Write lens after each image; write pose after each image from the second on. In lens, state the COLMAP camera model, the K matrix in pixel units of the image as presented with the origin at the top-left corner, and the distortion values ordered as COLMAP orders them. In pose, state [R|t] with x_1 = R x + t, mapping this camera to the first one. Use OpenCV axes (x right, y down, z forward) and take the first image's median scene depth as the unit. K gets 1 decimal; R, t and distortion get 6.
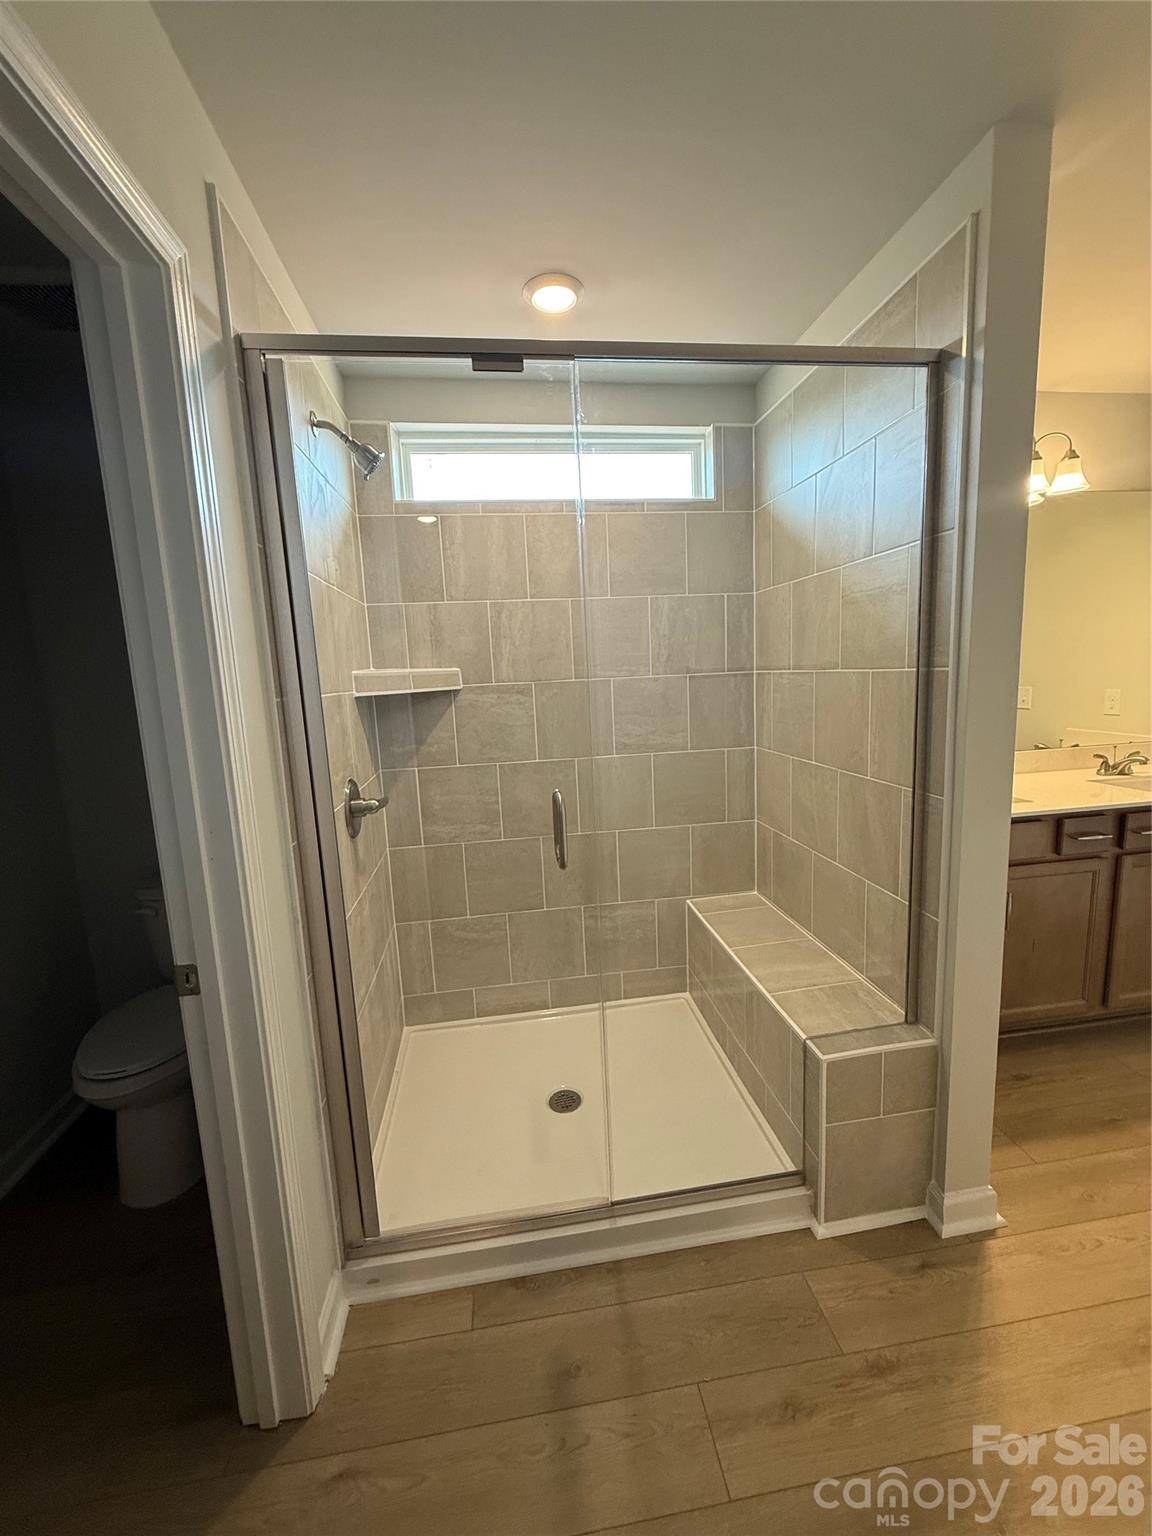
lens RADIAL K [[610.9, 0, 579.0], [0, 610.9, 762.2], [0, 0, 1]] dist [-0.002388, 0.000657]
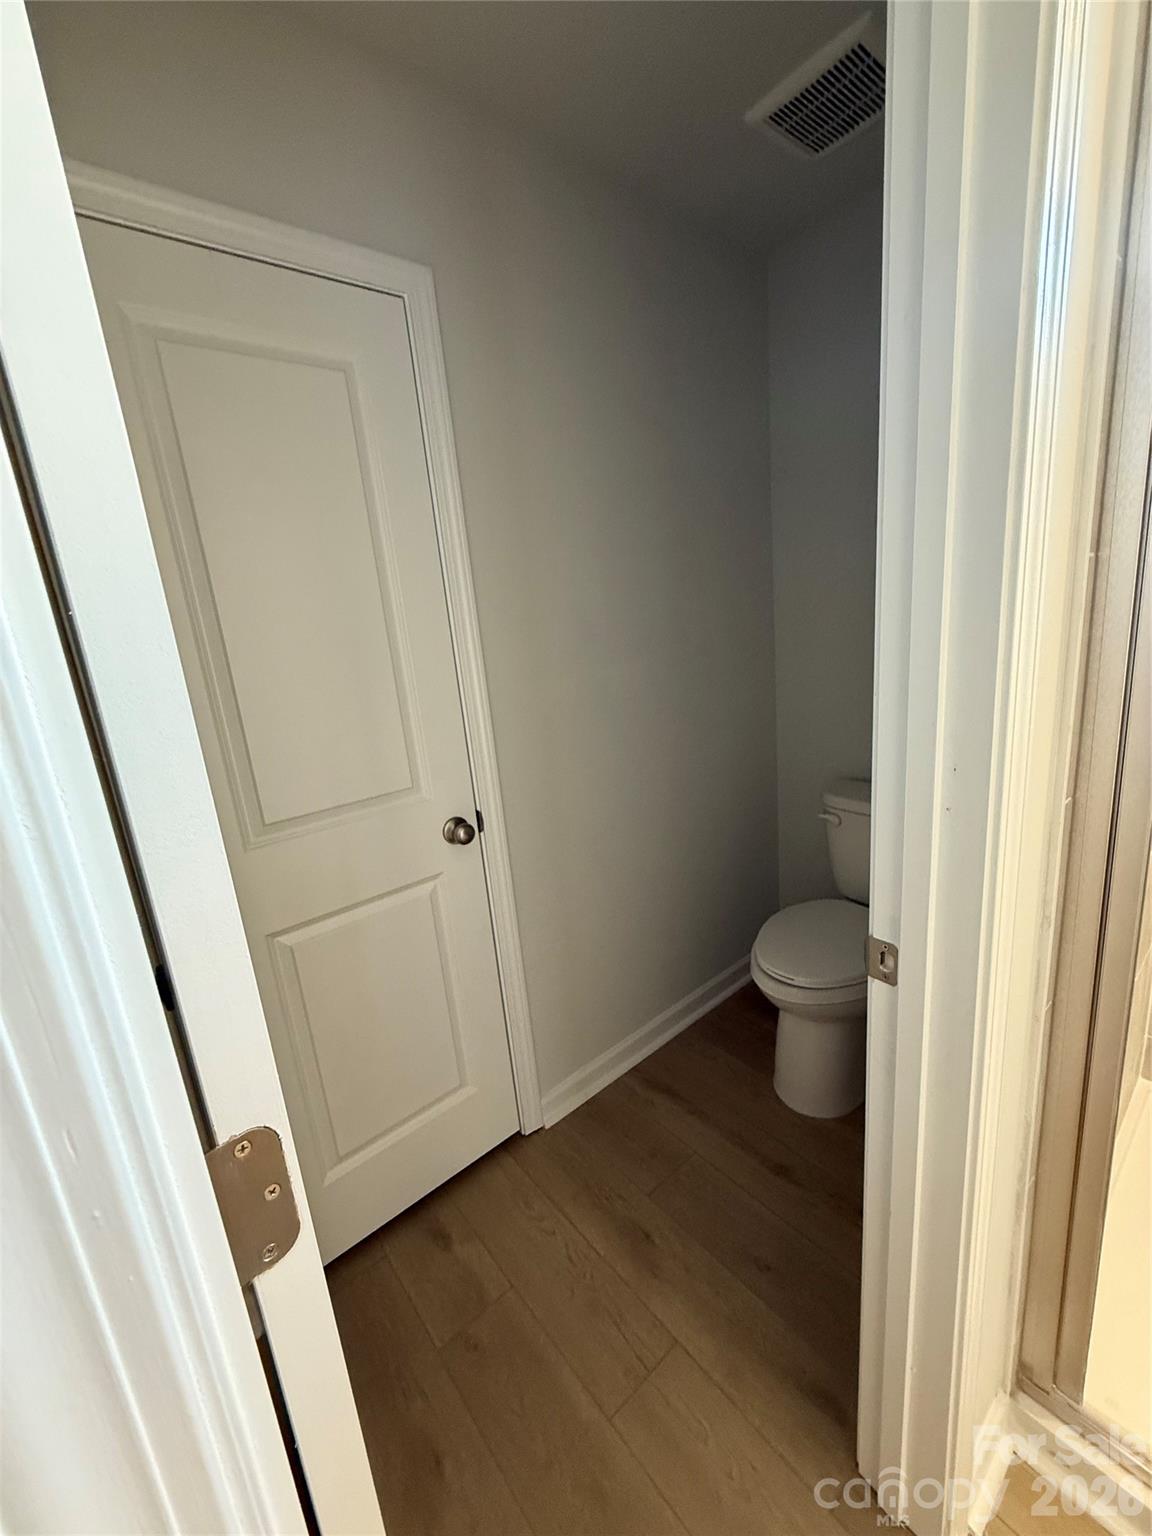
lens RADIAL K [[610.9, 0, 579.0], [0, 610.9, 762.2], [0, 0, 1]] dist [-0.002388, 0.000657]
pose [[0.528230, 0.187014, -0.828251, -0.213733], [-0.057170, 0.981063, 0.185057, 0.009835], [0.847175, -0.050401, 0.528918, 0.250573]]
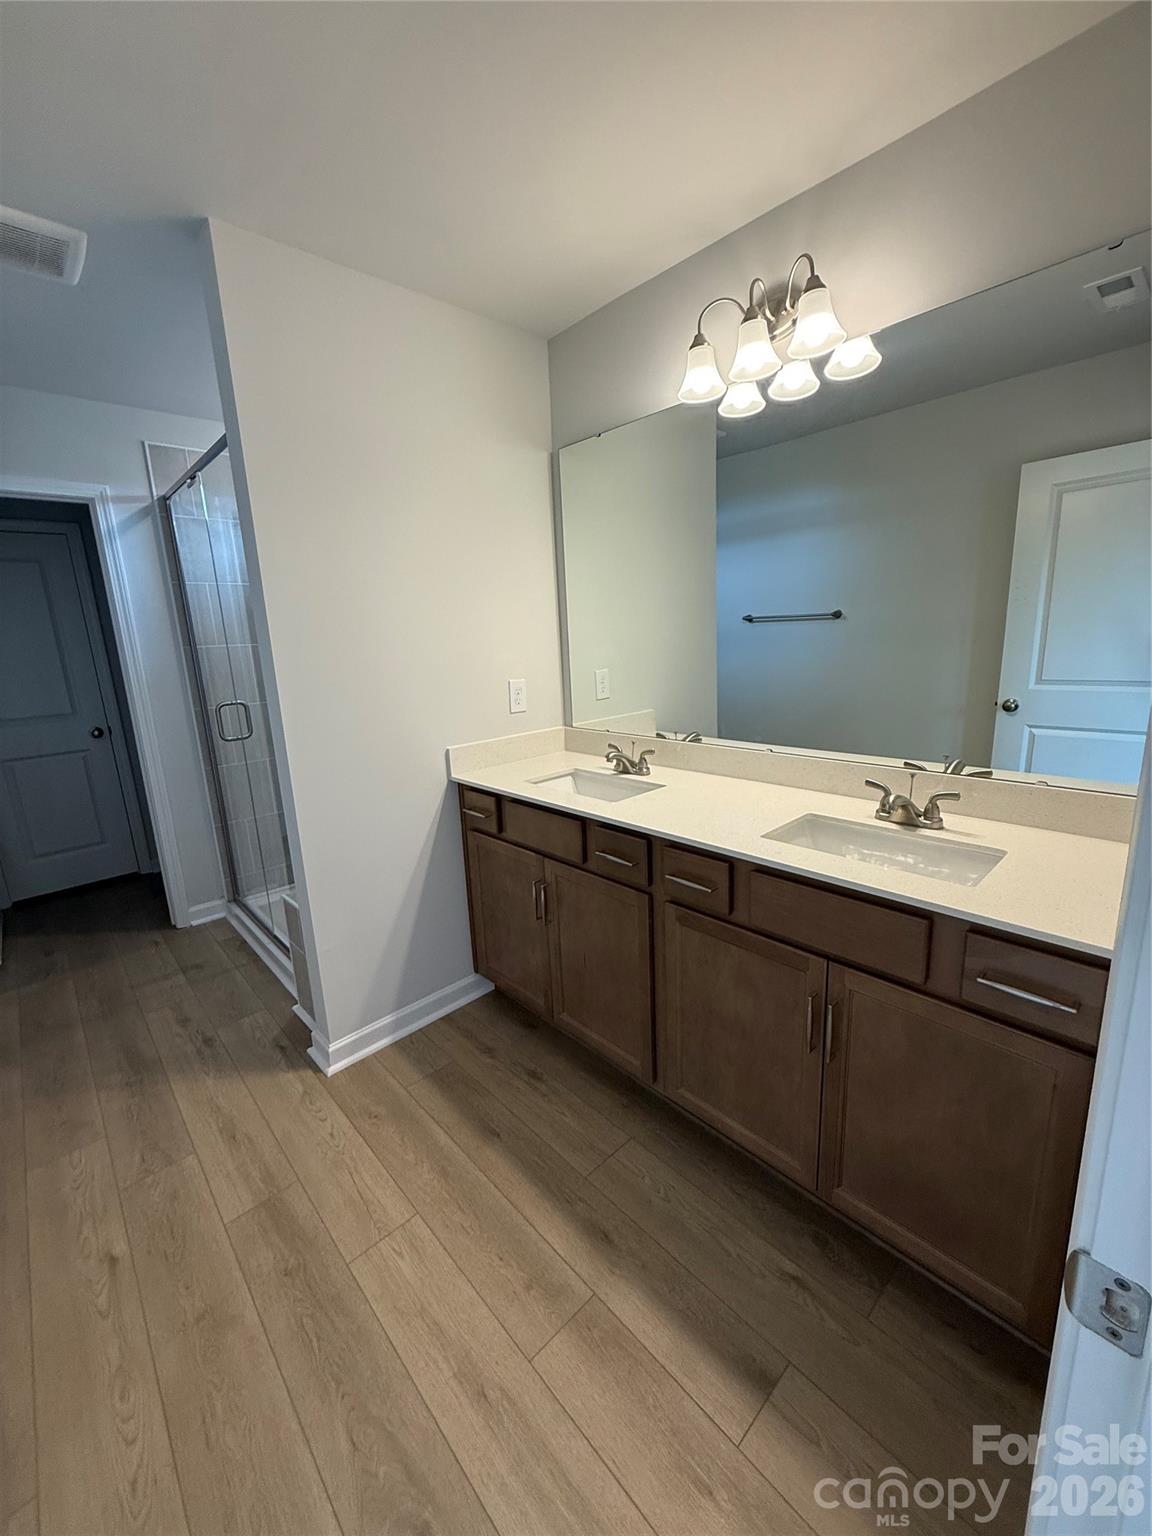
lens RADIAL K [[610.9, 0, 579.0], [0, 610.9, 762.2], [0, 0, 1]] dist [-0.002388, 0.000657]
pose [[0.579478, 0.192967, -0.791814, 2.116675], [-0.102924, 0.981114, 0.163776, -0.184446], [0.808463, -0.013408, 0.588395, 0.748310]]
